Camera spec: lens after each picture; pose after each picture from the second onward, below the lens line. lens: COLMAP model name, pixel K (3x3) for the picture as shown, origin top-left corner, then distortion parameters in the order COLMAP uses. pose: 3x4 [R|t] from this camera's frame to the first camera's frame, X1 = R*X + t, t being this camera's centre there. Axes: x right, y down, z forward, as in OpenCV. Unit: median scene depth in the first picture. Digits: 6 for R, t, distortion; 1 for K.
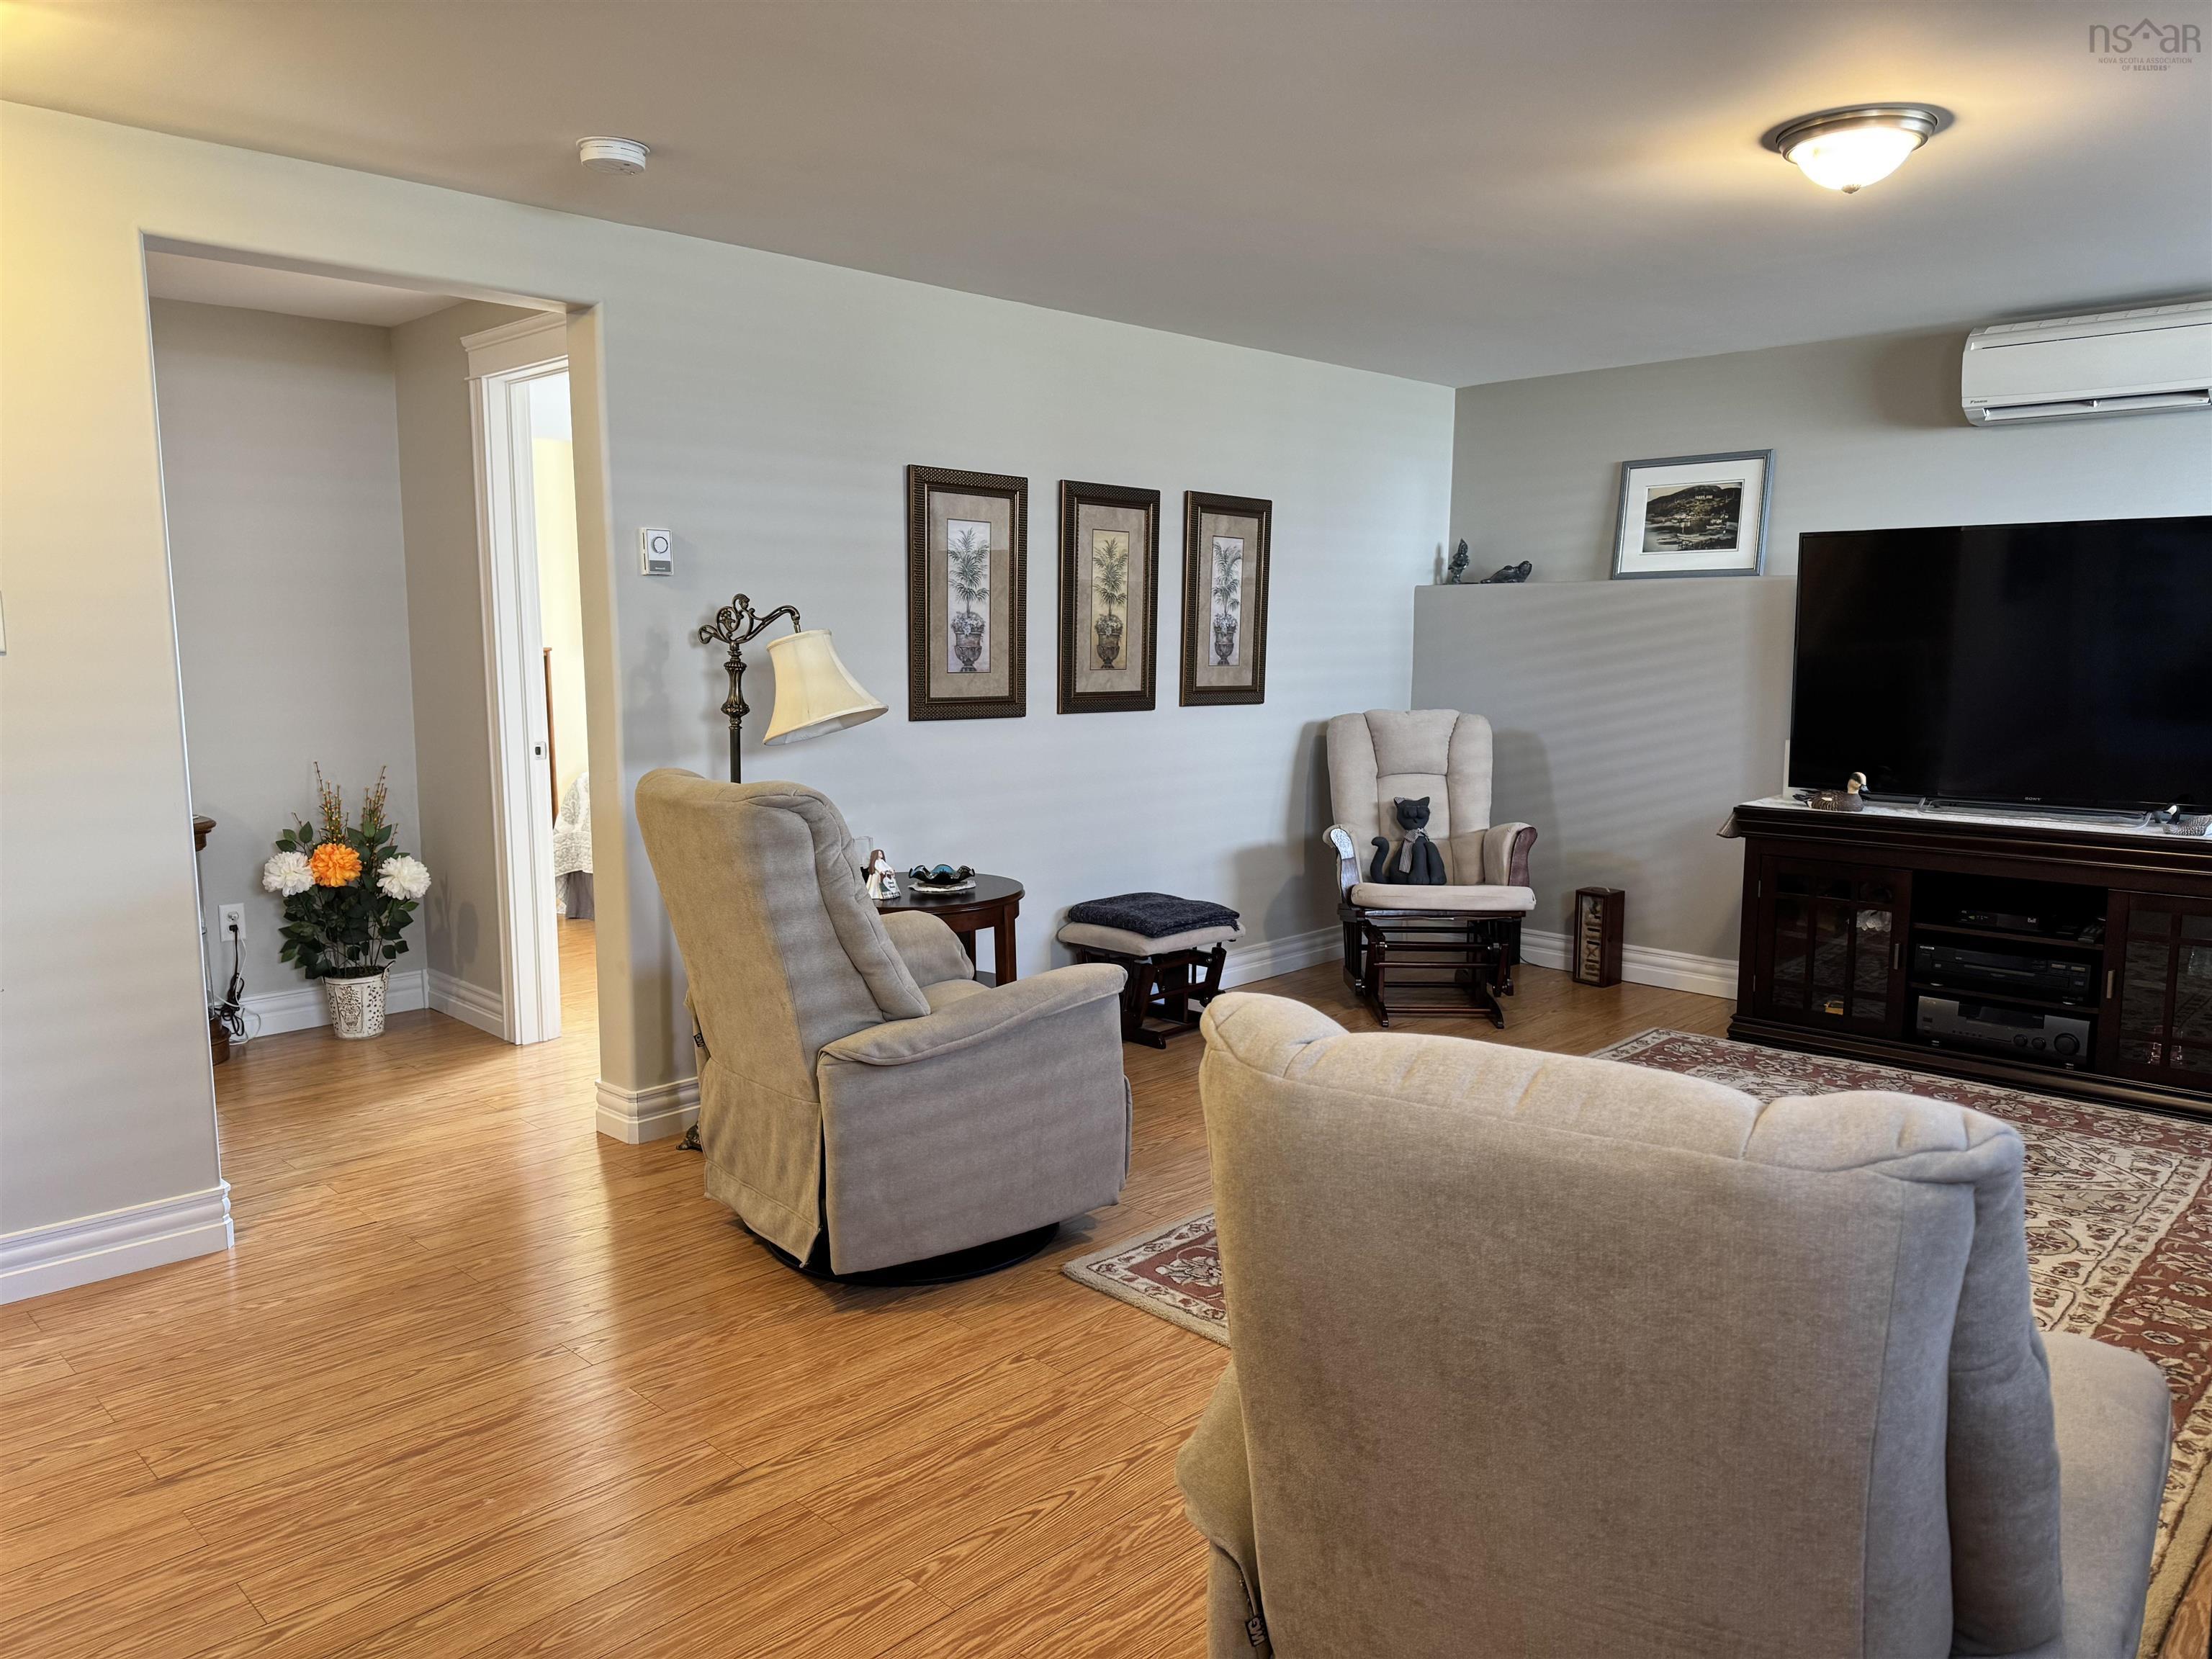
lens RADIAL K [[1540.4, 0, 1117.7], [0, 1540.4, 826.4], [0, 0, 1]] dist [0.098839, -0.141744]
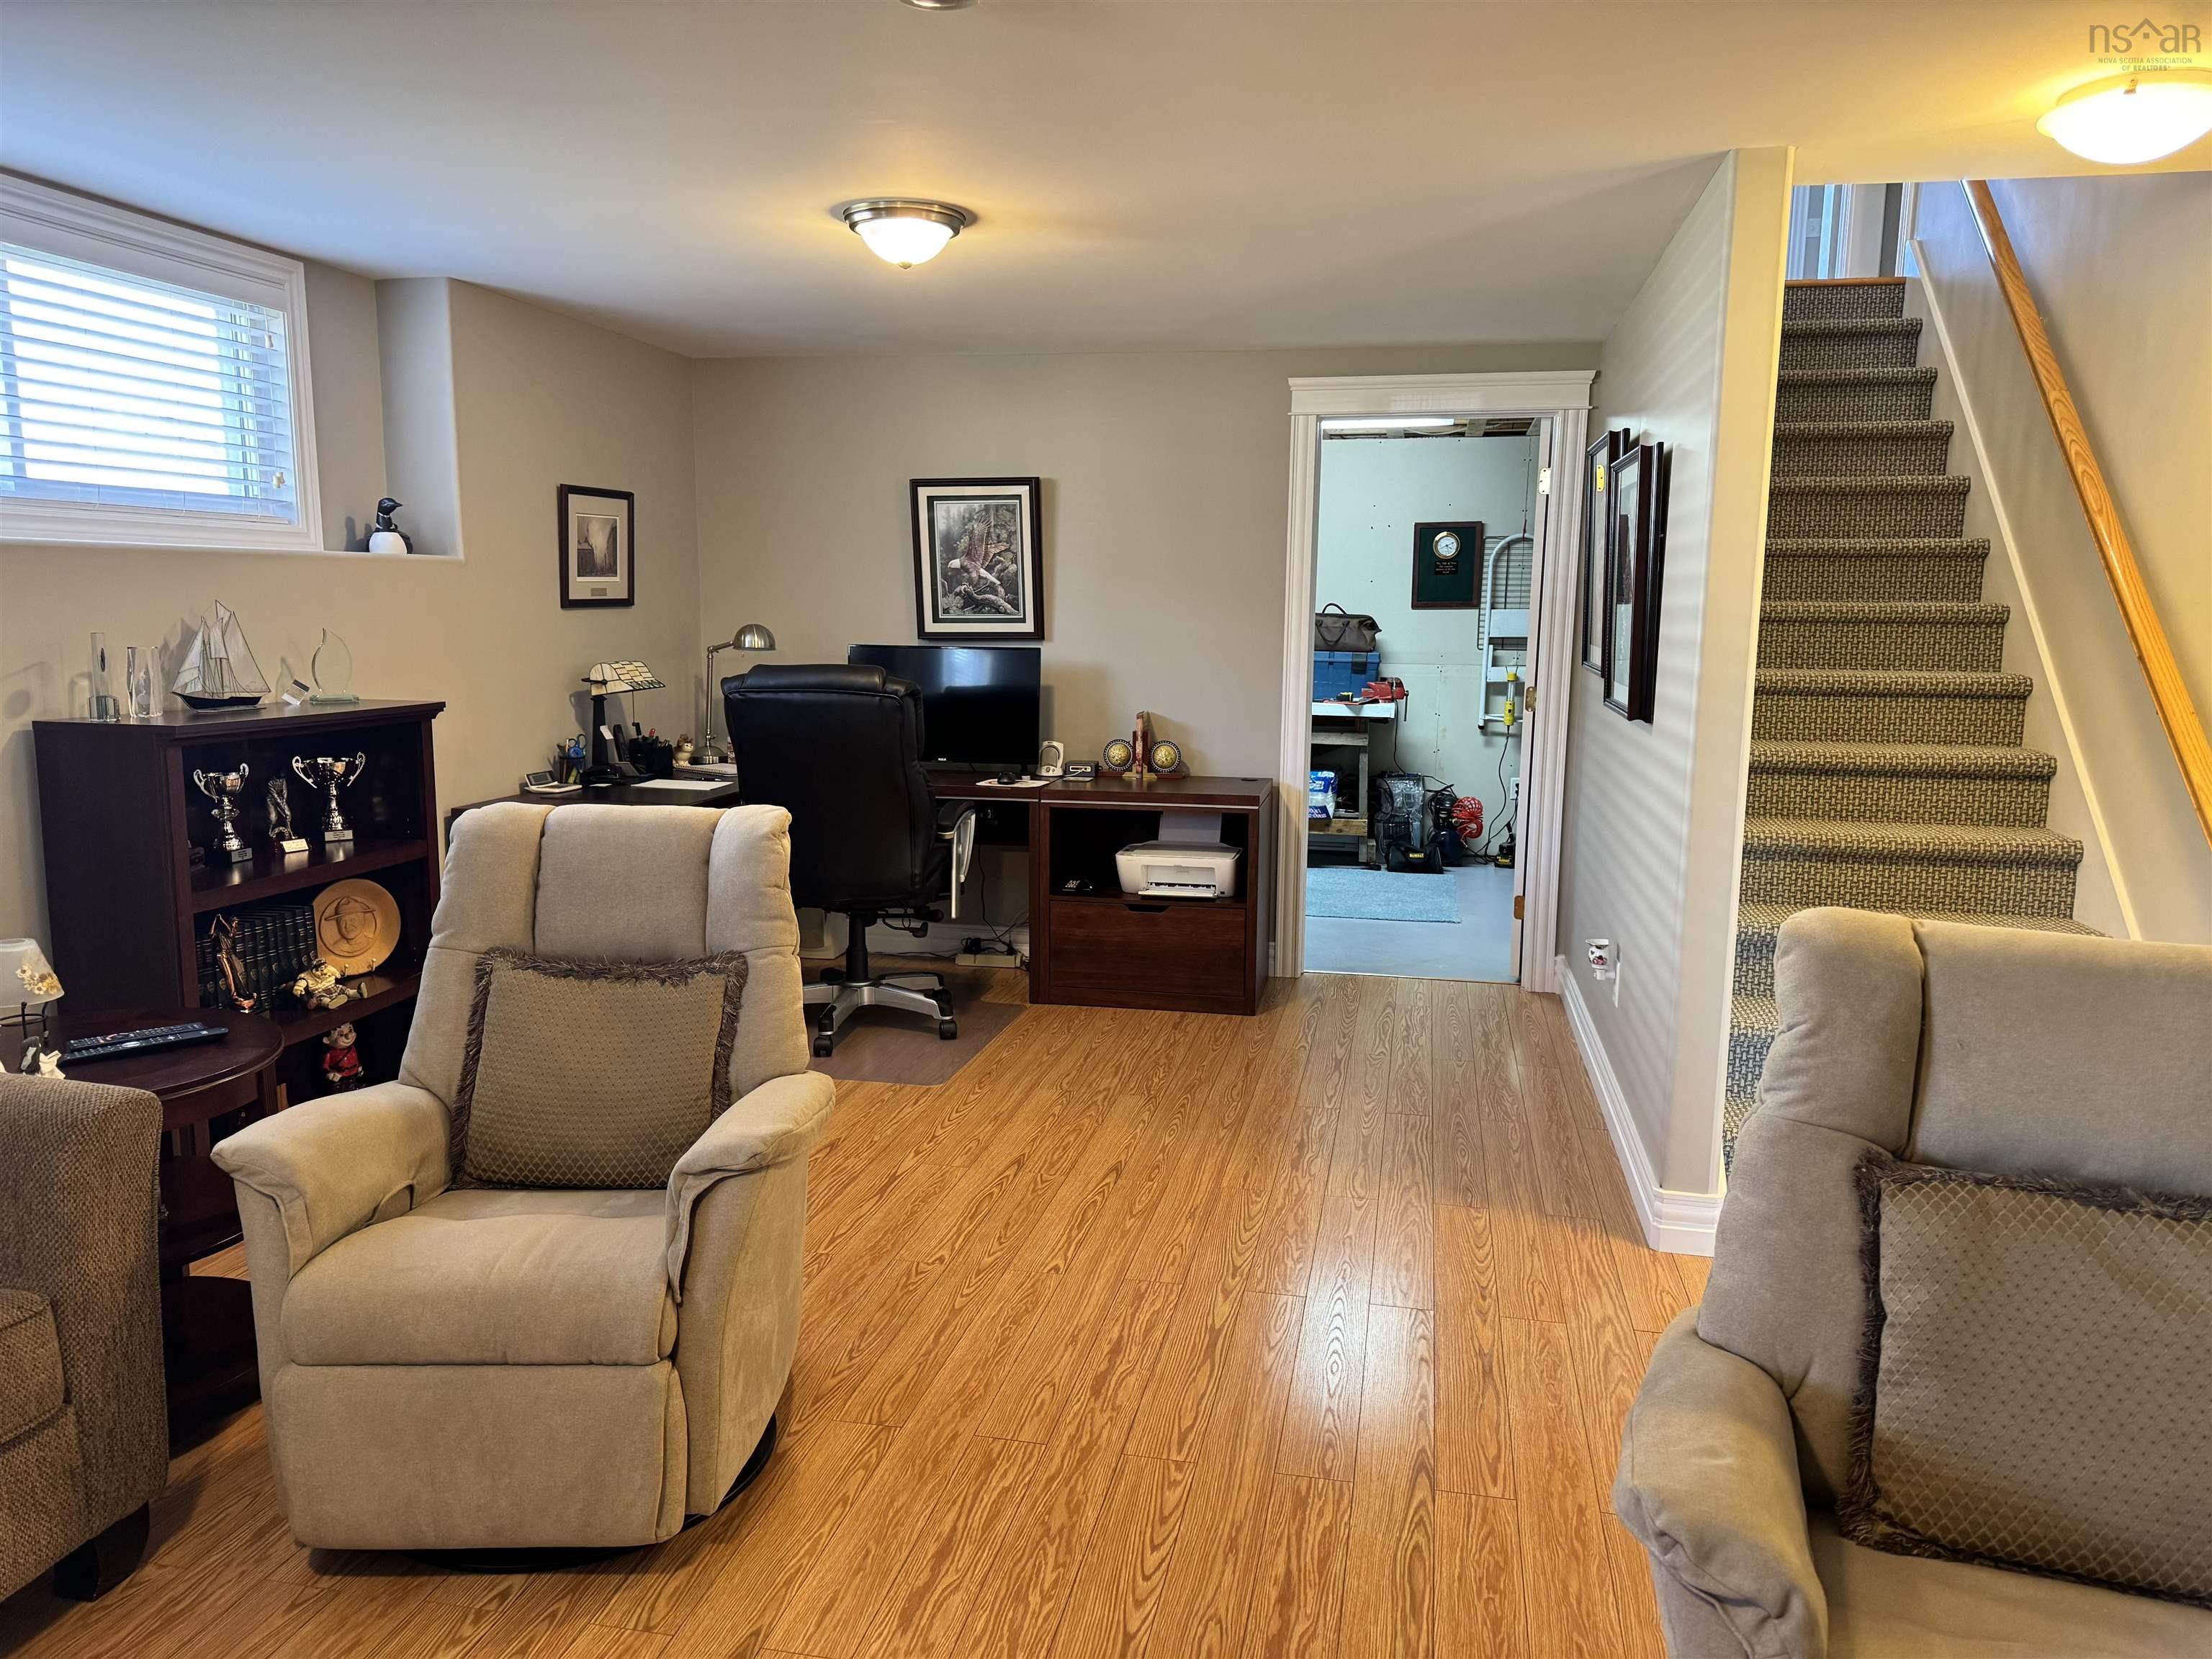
lens RADIAL K [[1540.4, 0, 1117.7], [0, 1540.4, 826.4], [0, 0, 1]] dist [0.098839, -0.141744]
pose [[-0.836341, 0.069934, -0.543731, 0.516423], [-0.078776, 0.966205, 0.245442, -0.268690], [0.542520, 0.248106, -0.802568, 1.810379]]
